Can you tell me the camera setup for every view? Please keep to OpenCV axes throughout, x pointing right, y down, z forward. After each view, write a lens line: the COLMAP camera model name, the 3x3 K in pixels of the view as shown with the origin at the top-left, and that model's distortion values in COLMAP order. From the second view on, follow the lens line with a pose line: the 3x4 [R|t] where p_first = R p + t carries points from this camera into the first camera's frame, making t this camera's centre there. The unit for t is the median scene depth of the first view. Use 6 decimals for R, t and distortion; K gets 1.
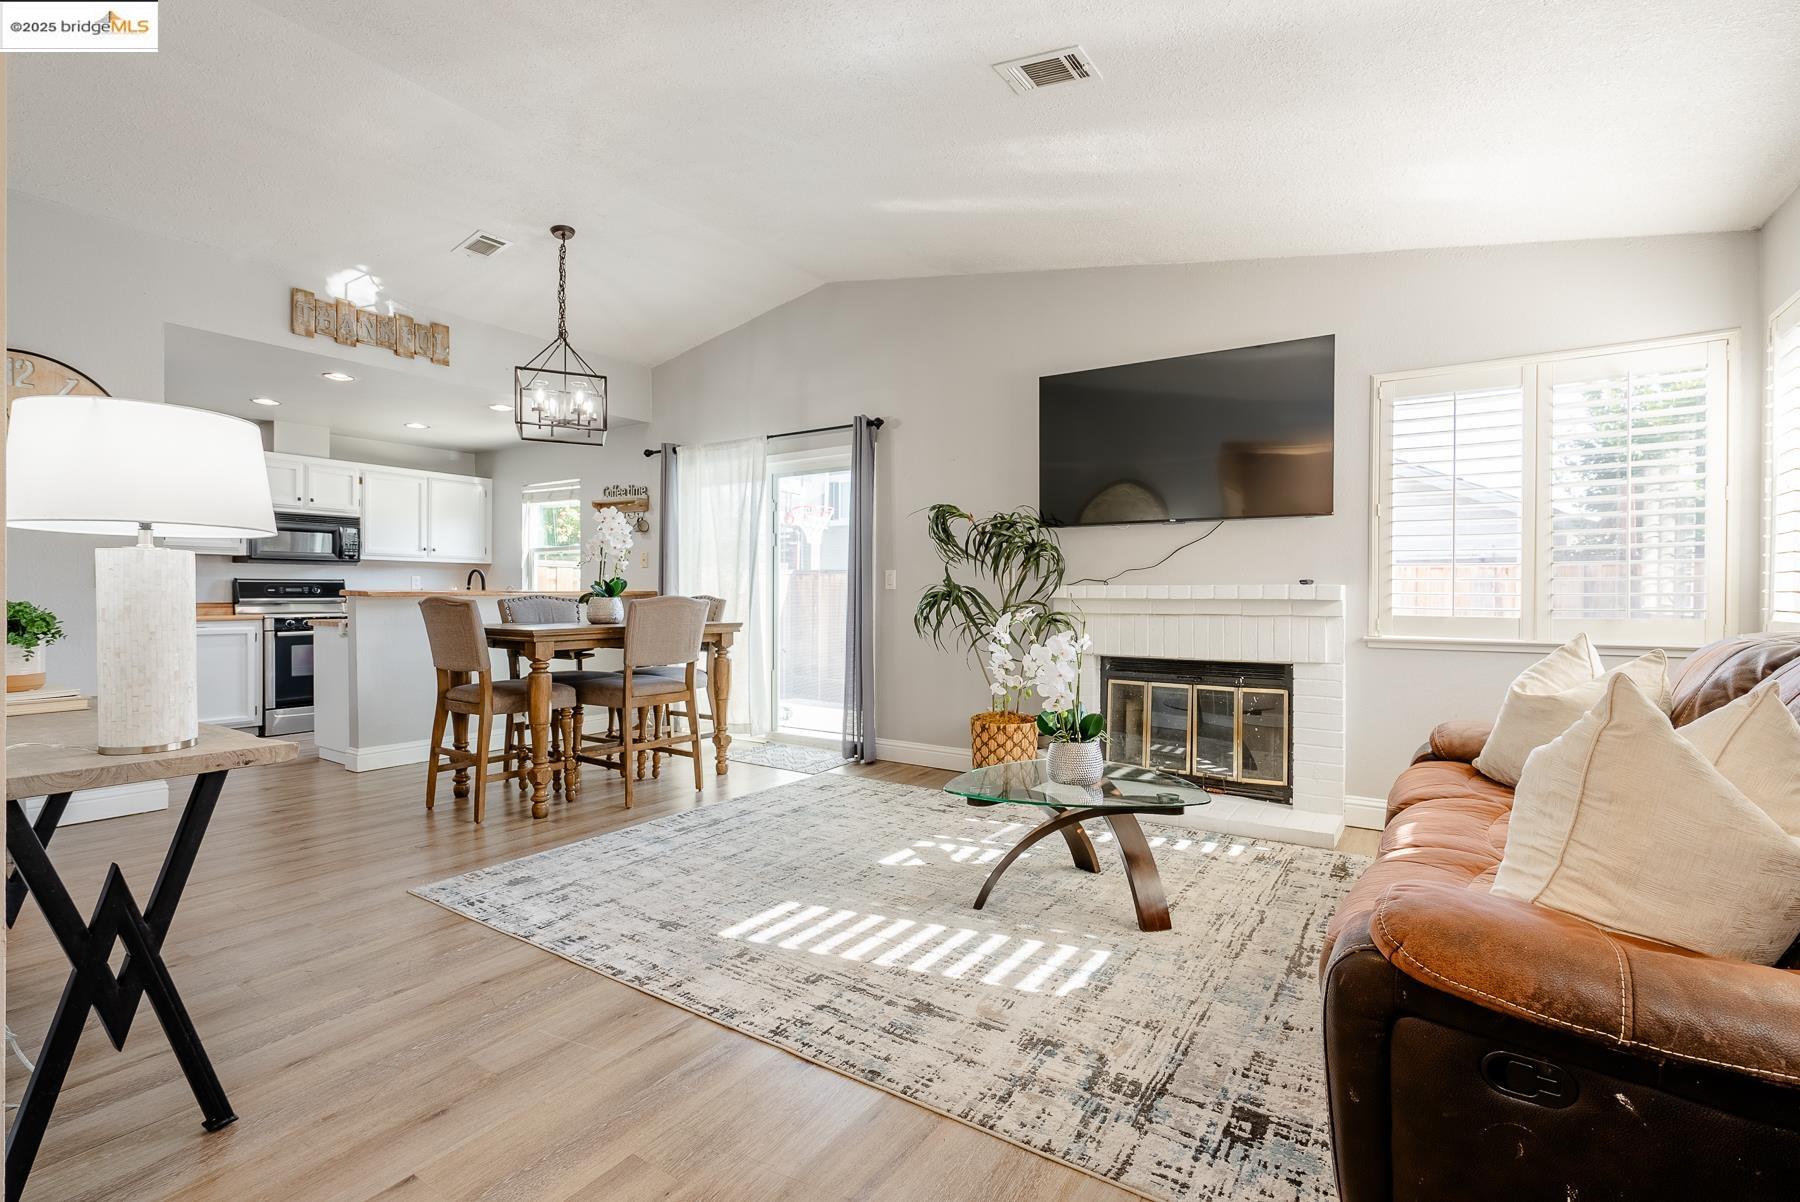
lens RADIAL K [[817.4, 0, 902.9], [0, 817.4, 599.8], [0, 0, 1]] dist [-0.005441, 0.002340]
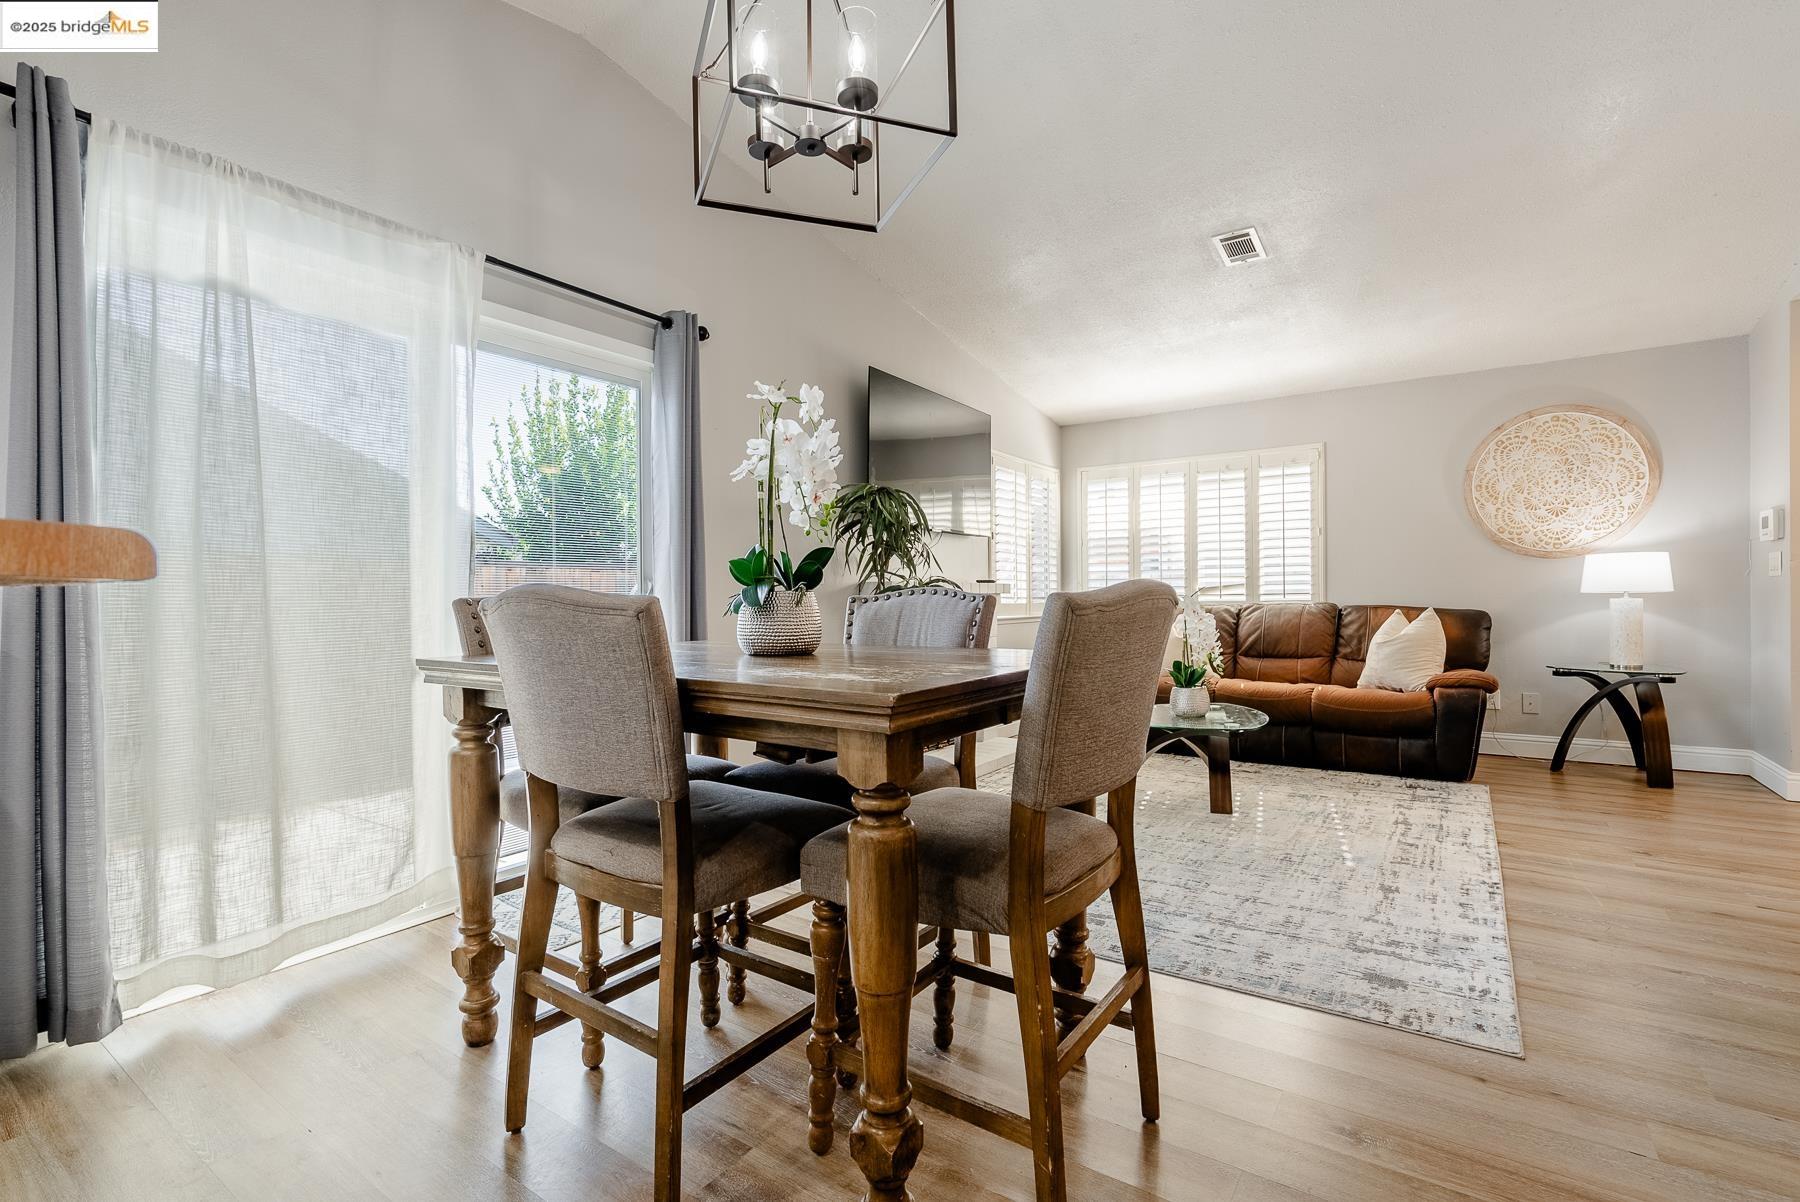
lens RADIAL K [[817.4, 0, 898.9], [0, 817.4, 603.7], [0, 0, 1]] dist [-0.005441, 0.002340]
pose [[0.010028, -0.011274, 0.999886, -0.881639], [0.014323, 0.999835, 0.011130, -0.000859], [-0.999847, 0.014209, 0.010188, 1.050646]]
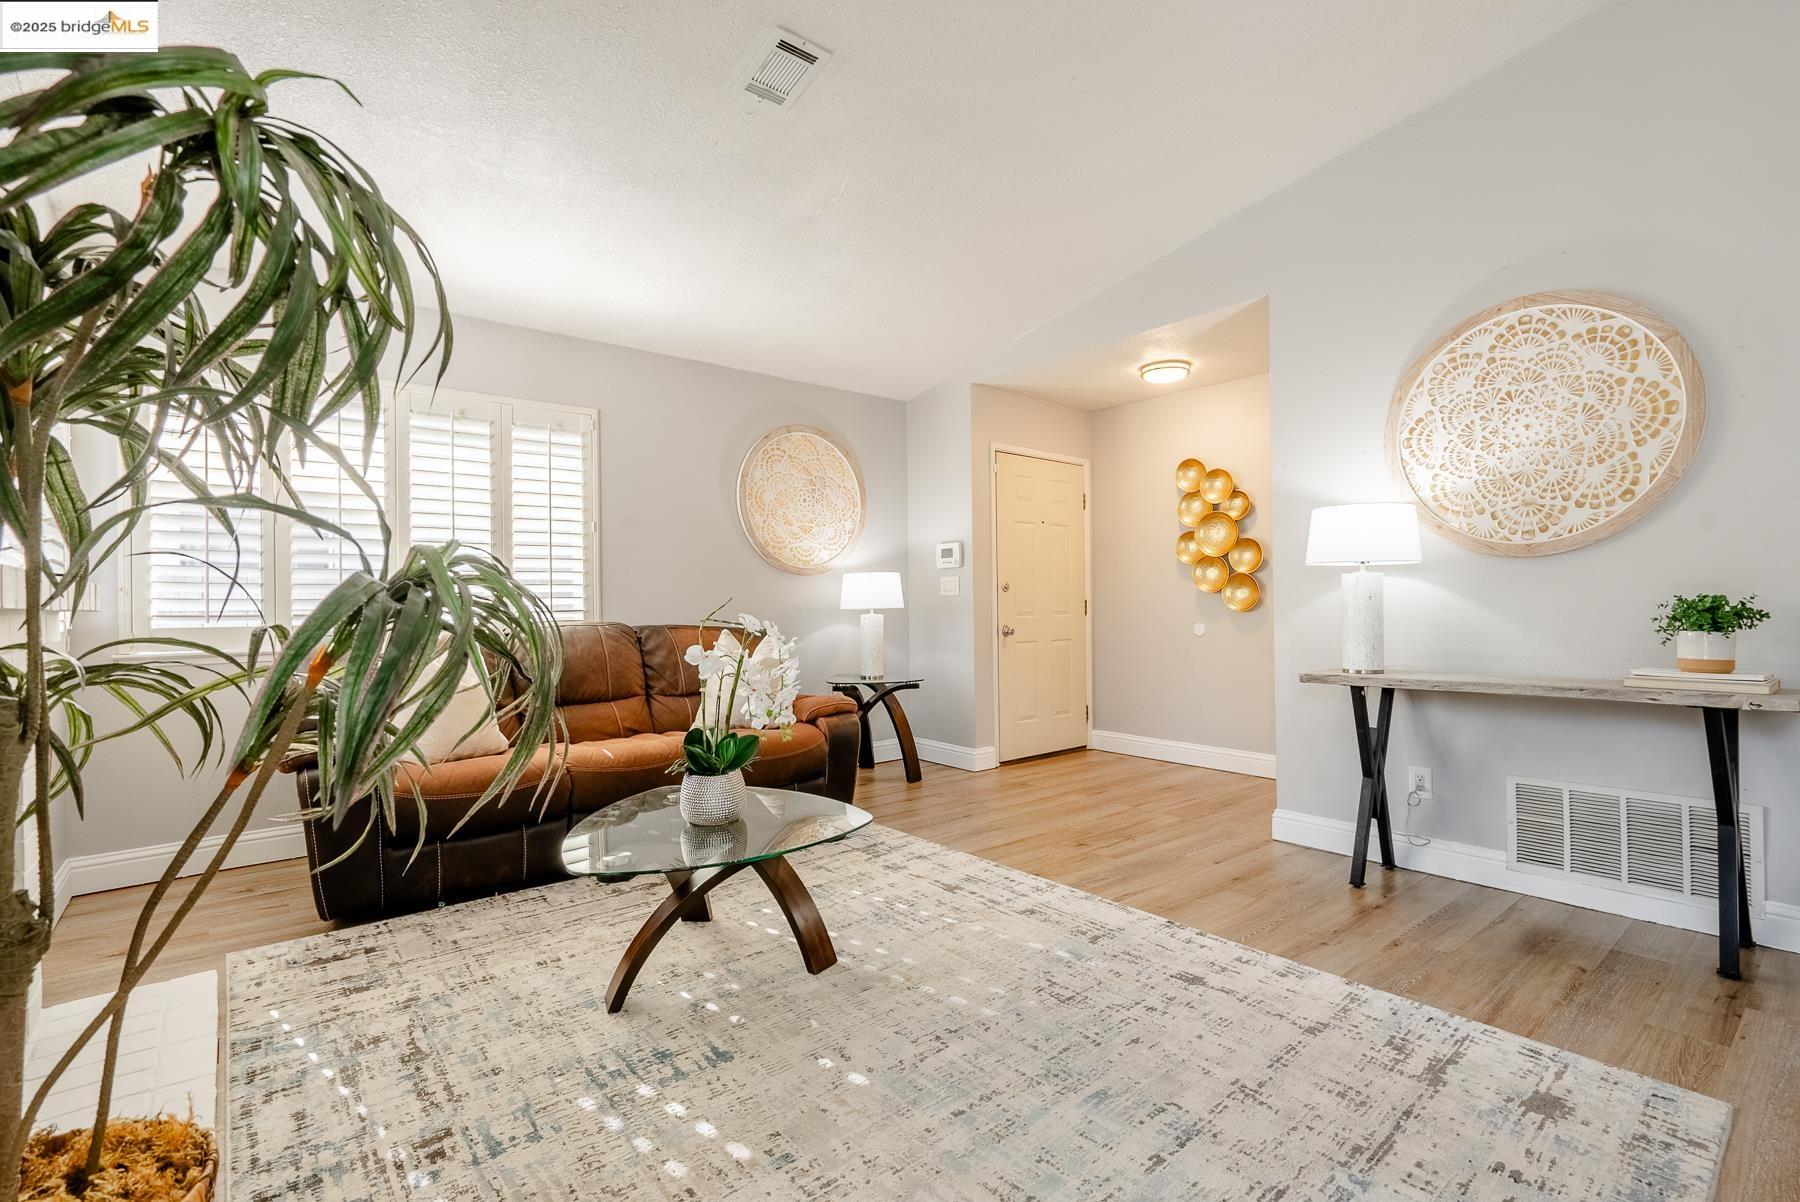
lens RADIAL K [[817.4, 0, 904.4], [0, 817.4, 603.3], [0, 0, 1]] dist [-0.005441, 0.002340]
pose [[-0.959987, 0.007708, 0.279938, -0.153689], [0.009224, 0.999949, 0.004099, -0.002581], [-0.279892, 0.006518, -0.960009, 1.227715]]
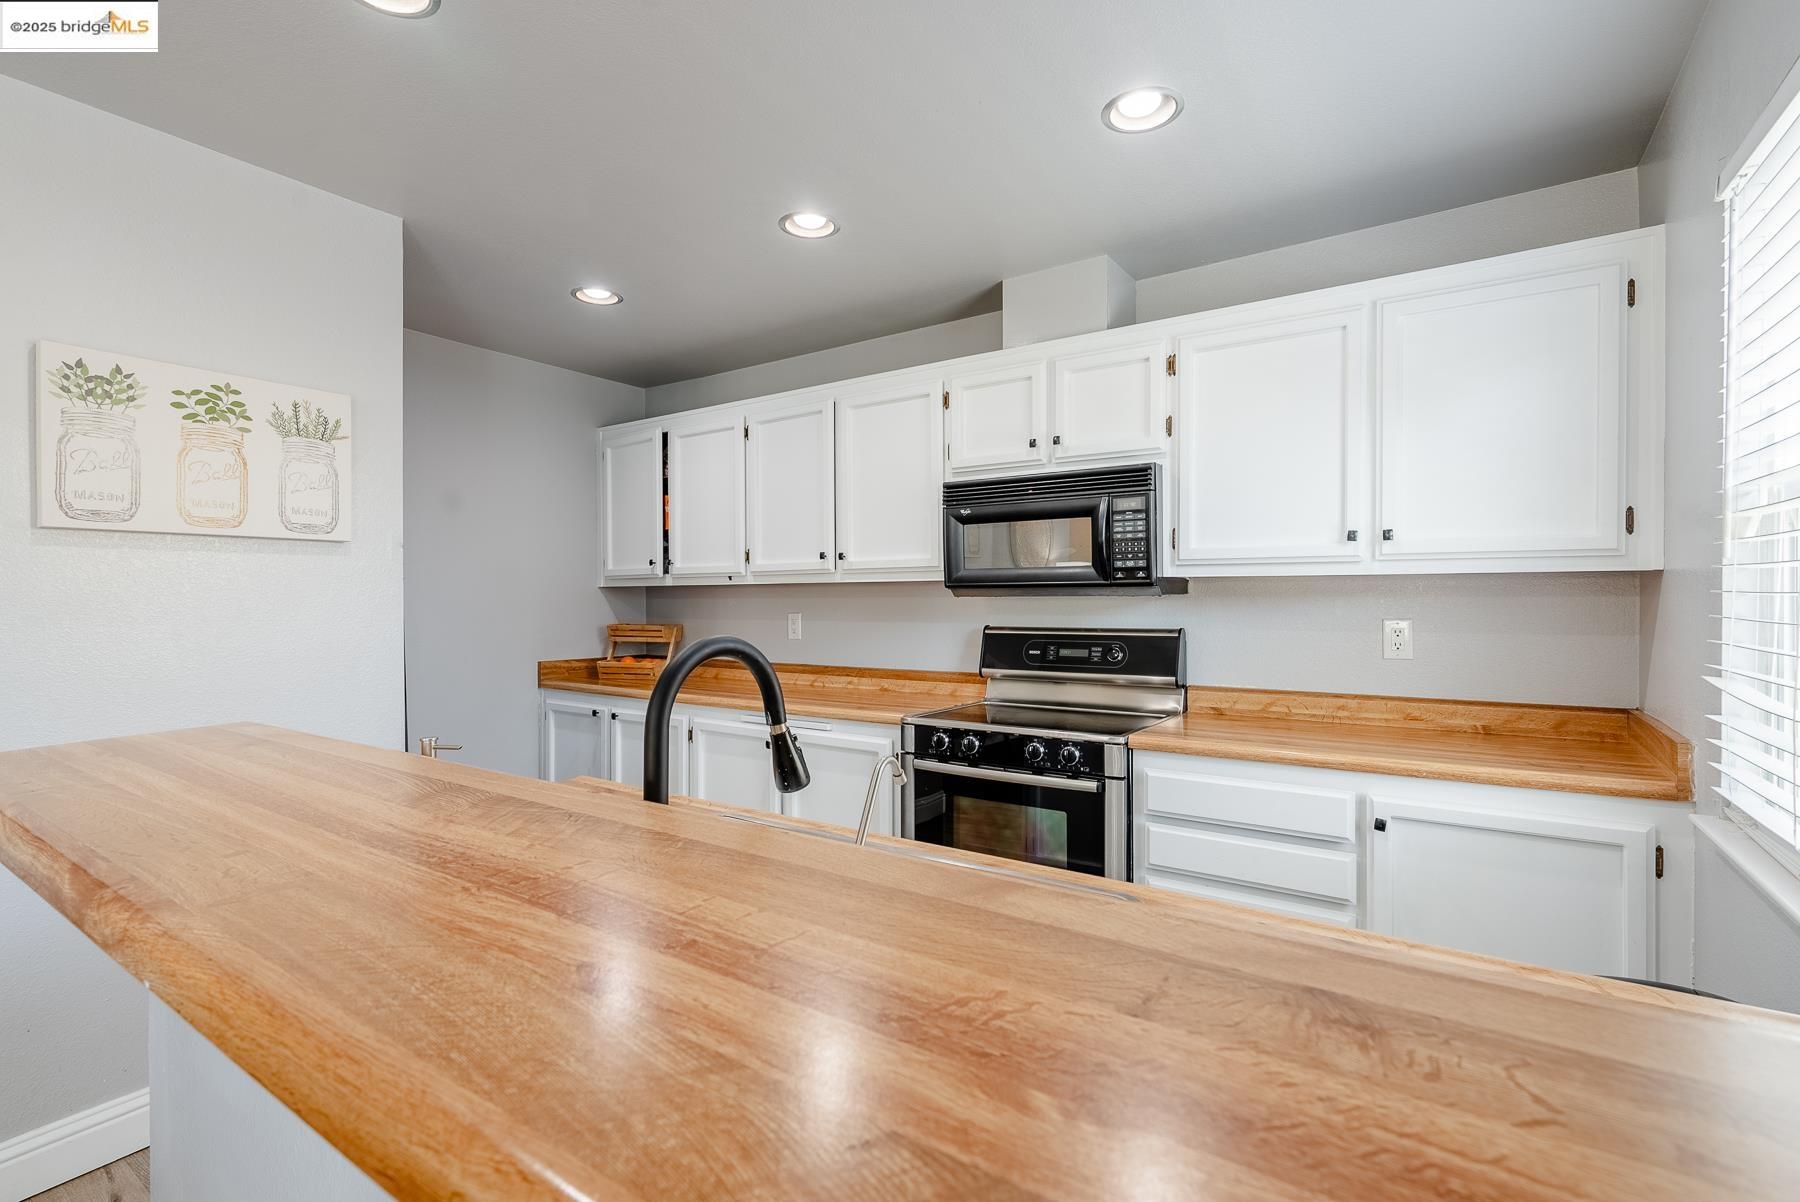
lens RADIAL K [[817.4, 0, 899.0], [0, 817.4, 596.5], [0, 0, 1]] dist [-0.005441, 0.002340]
pose [[0.002342, -0.003769, -0.999990, -0.499553], [-0.003929, 0.999985, -0.003778, -0.066290], [0.999990, 0.003938, 0.002327, 1.478829]]
